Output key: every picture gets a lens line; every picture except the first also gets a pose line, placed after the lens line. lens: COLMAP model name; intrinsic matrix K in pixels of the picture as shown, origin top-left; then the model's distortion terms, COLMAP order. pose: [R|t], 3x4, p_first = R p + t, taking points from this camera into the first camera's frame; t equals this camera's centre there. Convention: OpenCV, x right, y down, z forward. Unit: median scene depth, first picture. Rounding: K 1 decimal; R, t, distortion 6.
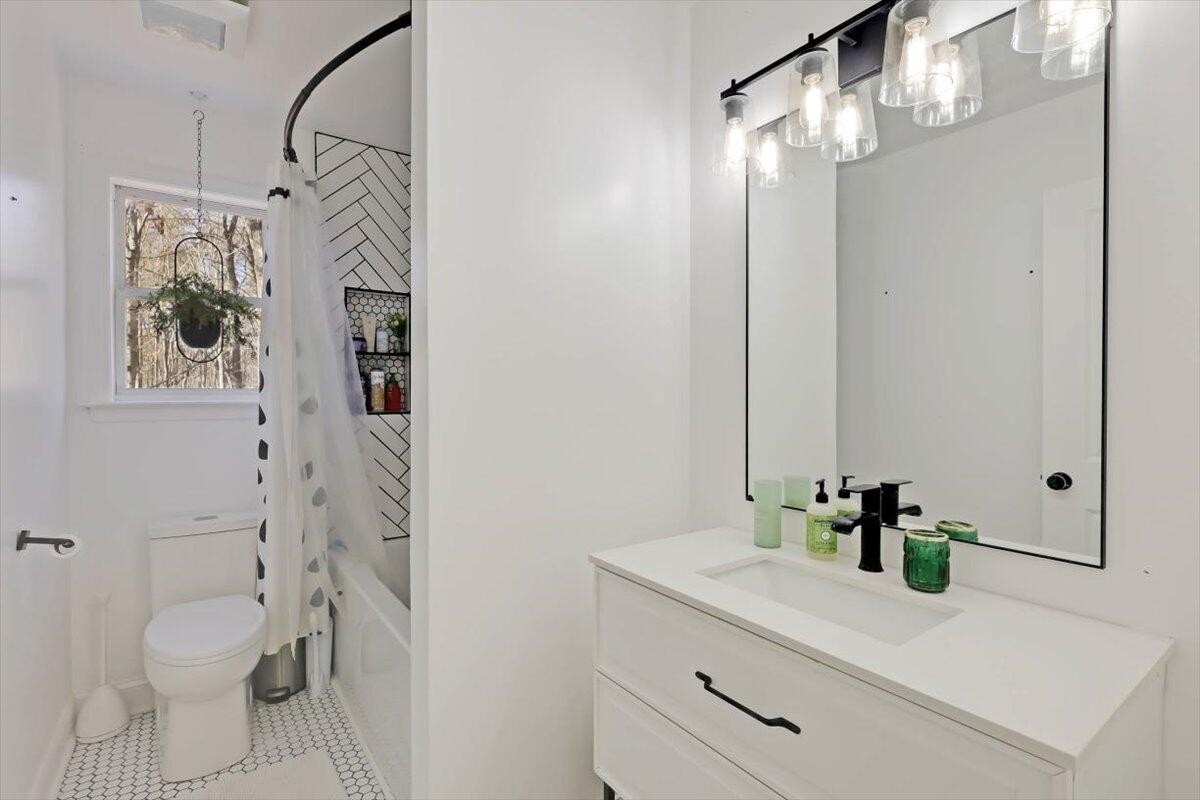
lens RADIAL K [[563.9, 0, 600.5], [0, 563.9, 411.2], [0, 0, 1]] dist [0.003752, 0.001003]
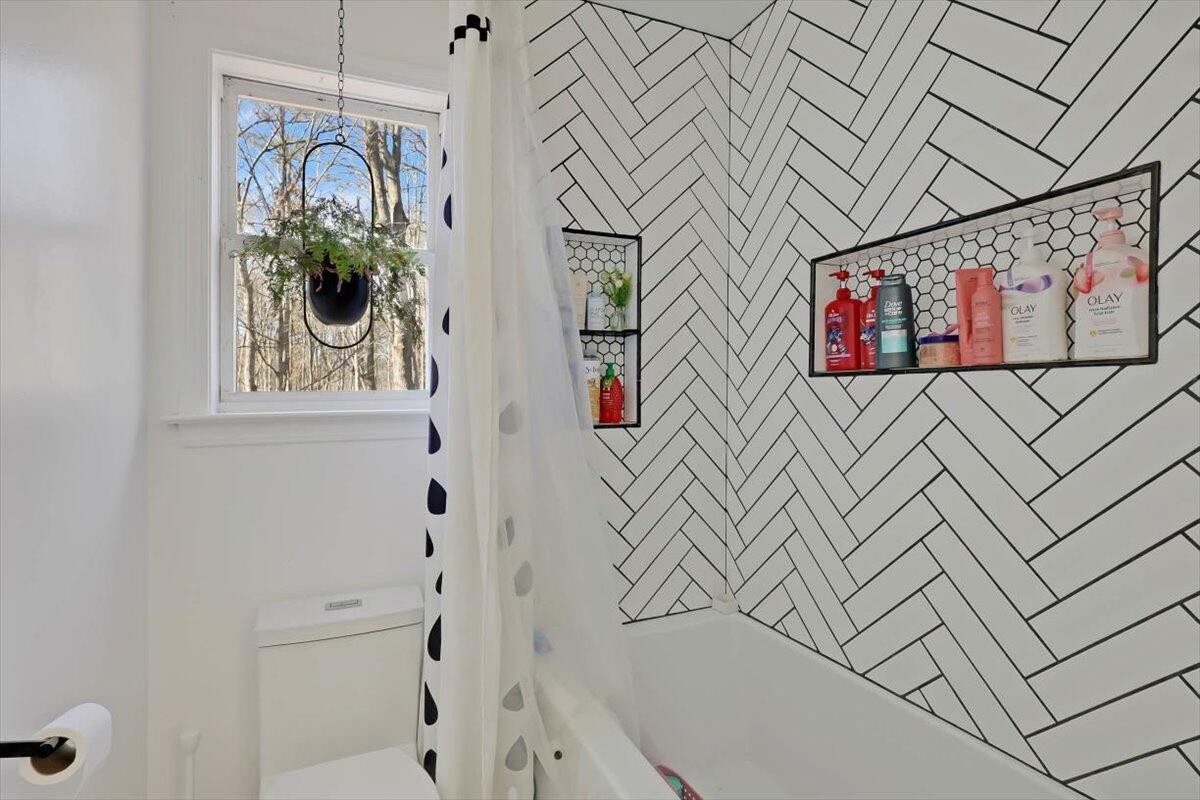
lens RADIAL K [[563.9, 0, 600.9], [0, 563.9, 388.9], [0, 0, 1]] dist [0.003752, 0.001003]
pose [[0.983456, -0.013674, -0.180629, -0.315581], [0.006605, 0.999191, -0.039679, -0.015984], [0.181025, 0.037830, 0.982751, 0.447298]]
